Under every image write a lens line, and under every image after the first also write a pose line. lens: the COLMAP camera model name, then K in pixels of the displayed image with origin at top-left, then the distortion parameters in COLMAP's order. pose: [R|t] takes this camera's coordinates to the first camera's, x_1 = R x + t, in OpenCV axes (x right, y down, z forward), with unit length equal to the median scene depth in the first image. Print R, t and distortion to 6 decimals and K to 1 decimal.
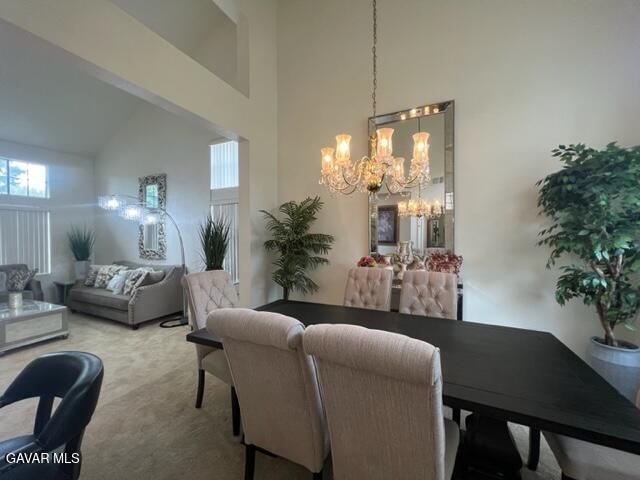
lens RADIAL K [[257.8, 0, 320.0], [0, 257.8, 240.0], [0, 0, 1]] dist [-0.001574, 0.000058]
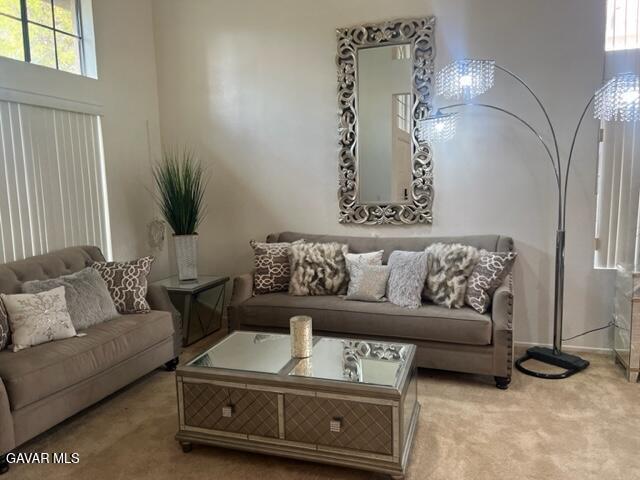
lens RADIAL K [[493.8, 0, 320.0], [0, 493.8, 240.0], [0, 0, 1]] dist [0.063558, 0.001379]
pose [[0.989505, -0.036909, 0.139706, -0.904163], [0.021243, 0.993480, 0.112009, 0.004026], [-0.142929, -0.107866, 0.983837, 0.200986]]
